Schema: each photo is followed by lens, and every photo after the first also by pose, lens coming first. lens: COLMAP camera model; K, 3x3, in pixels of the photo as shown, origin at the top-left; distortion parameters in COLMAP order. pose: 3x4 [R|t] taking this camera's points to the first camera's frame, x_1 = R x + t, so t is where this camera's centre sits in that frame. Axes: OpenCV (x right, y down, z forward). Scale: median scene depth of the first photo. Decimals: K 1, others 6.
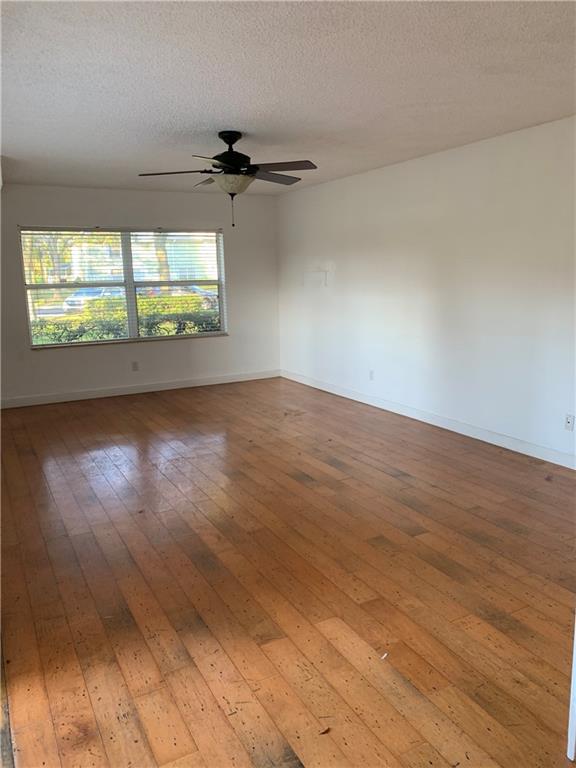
lens RADIAL K [[596.0, 0, 300.9], [0, 596.0, 381.9], [0, 0, 1]] dist [0.046886, -0.031638]
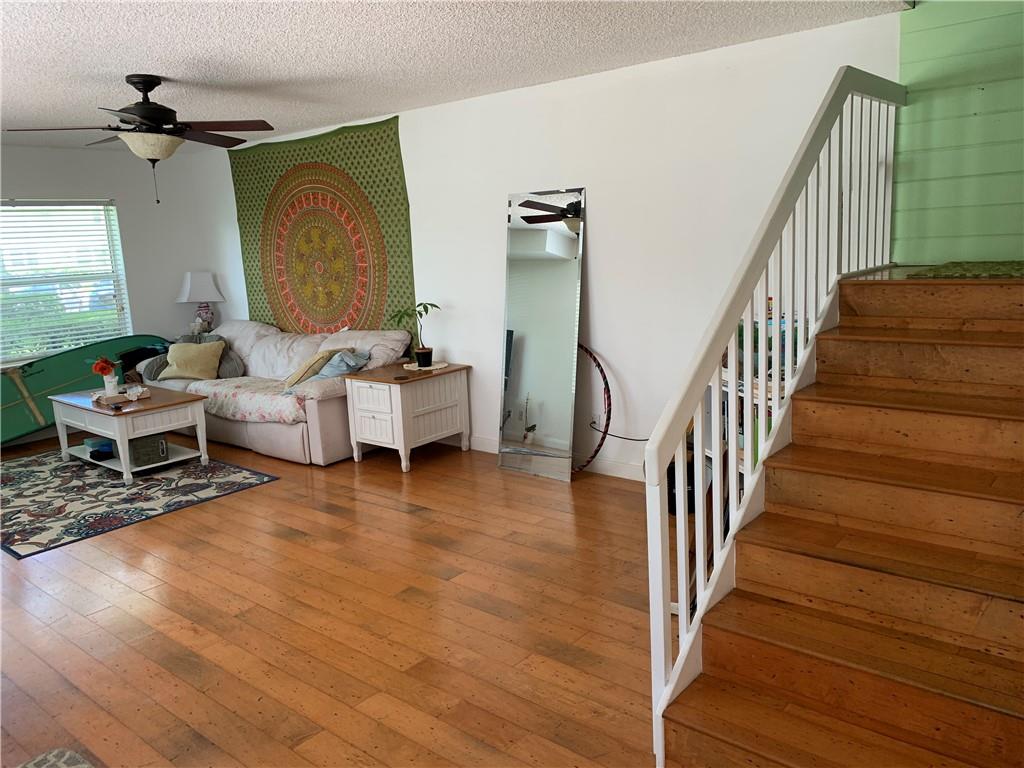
lens RADIAL K [[794.6, 0, 514.9], [0, 794.6, 380.9], [0, 0, 1]] dist [0.046886, -0.031638]
pose [[0.932915, -0.088723, 0.348994, -0.074079], [0.093327, 0.995629, 0.003637, -0.009982], [-0.347791, 0.029178, 0.937118, -0.060917]]
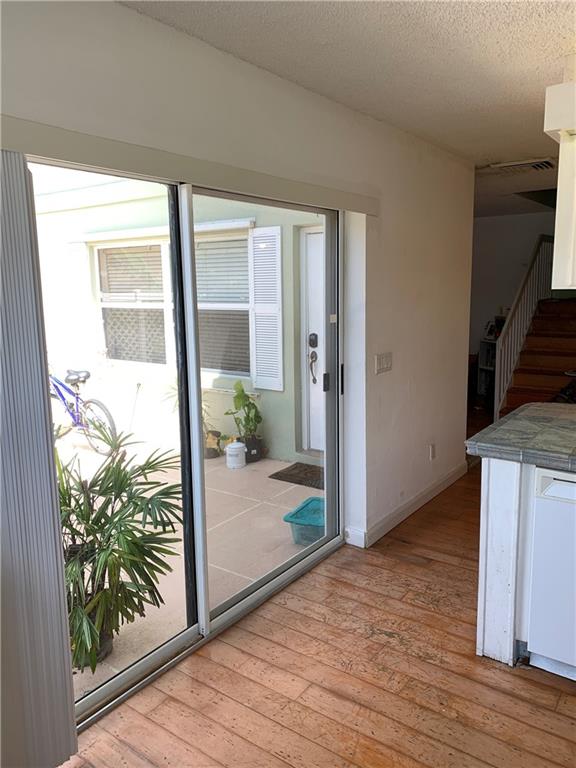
lens RADIAL K [[596.0, 0, 289.5], [0, 596.0, 384.6], [0, 0, 1]] dist [0.046886, -0.031638]
pose [[0.909602, -0.063128, 0.410658, -0.972898], [0.074078, 0.997194, -0.010788, 0.146956], [-0.408825, 0.040234, 0.911726, -0.802885]]
